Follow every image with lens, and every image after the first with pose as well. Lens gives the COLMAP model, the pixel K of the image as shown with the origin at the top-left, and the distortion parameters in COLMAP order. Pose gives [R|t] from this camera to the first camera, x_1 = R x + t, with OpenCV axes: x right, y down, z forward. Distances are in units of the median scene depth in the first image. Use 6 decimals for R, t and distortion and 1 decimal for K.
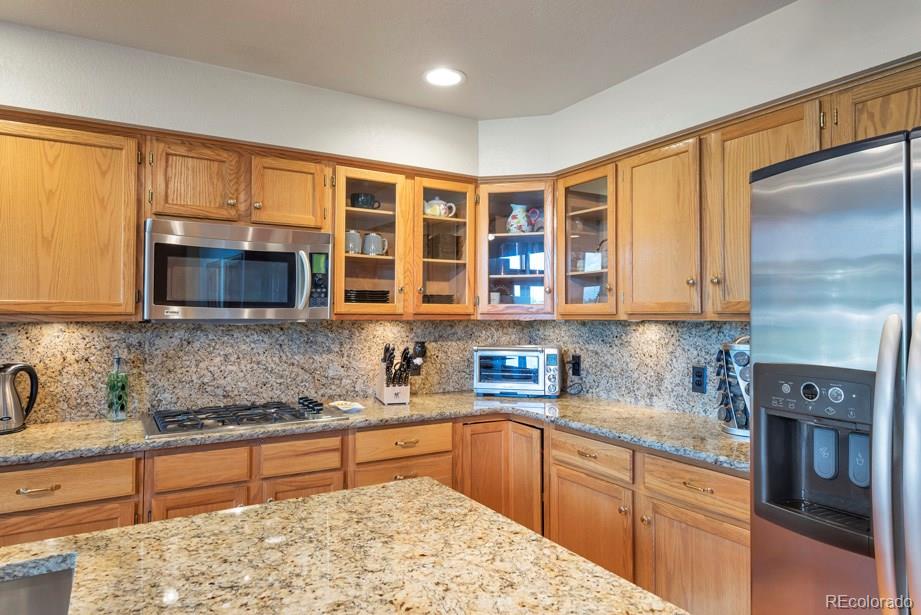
lens RADIAL K [[579.6, 0, 460.5], [0, 579.6, 307.5], [0, 0, 1]] dist [0.005751, 0.000770]
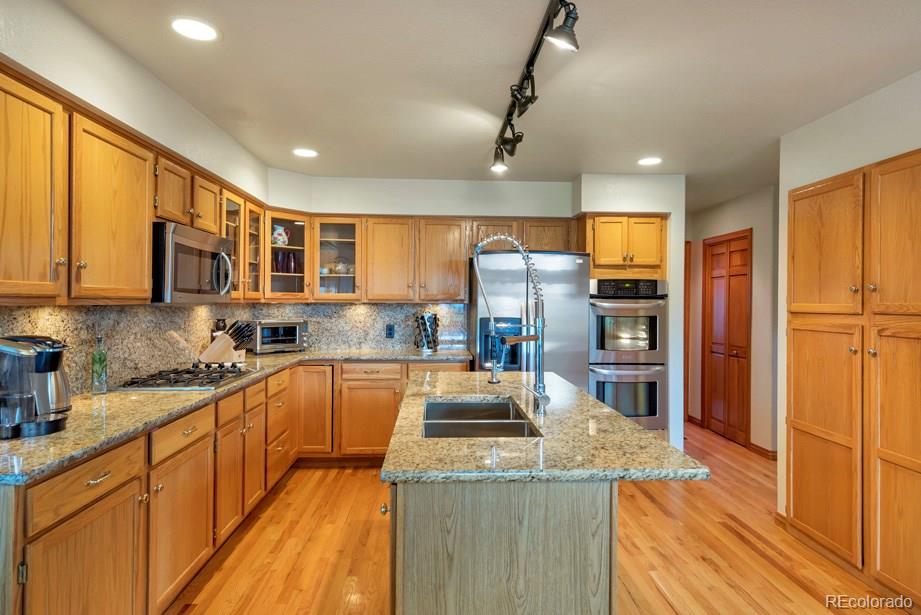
lens RADIAL K [[525.0, 0, 464.0], [0, 525.0, 301.7], [0, 0, 1]] dist [0.045297, -0.000174]
pose [[0.461259, 0.000535, 0.887266, -2.351137], [-0.019255, 0.999770, 0.009407, -0.009336], [-0.887057, -0.021424, 0.461163, -0.173342]]
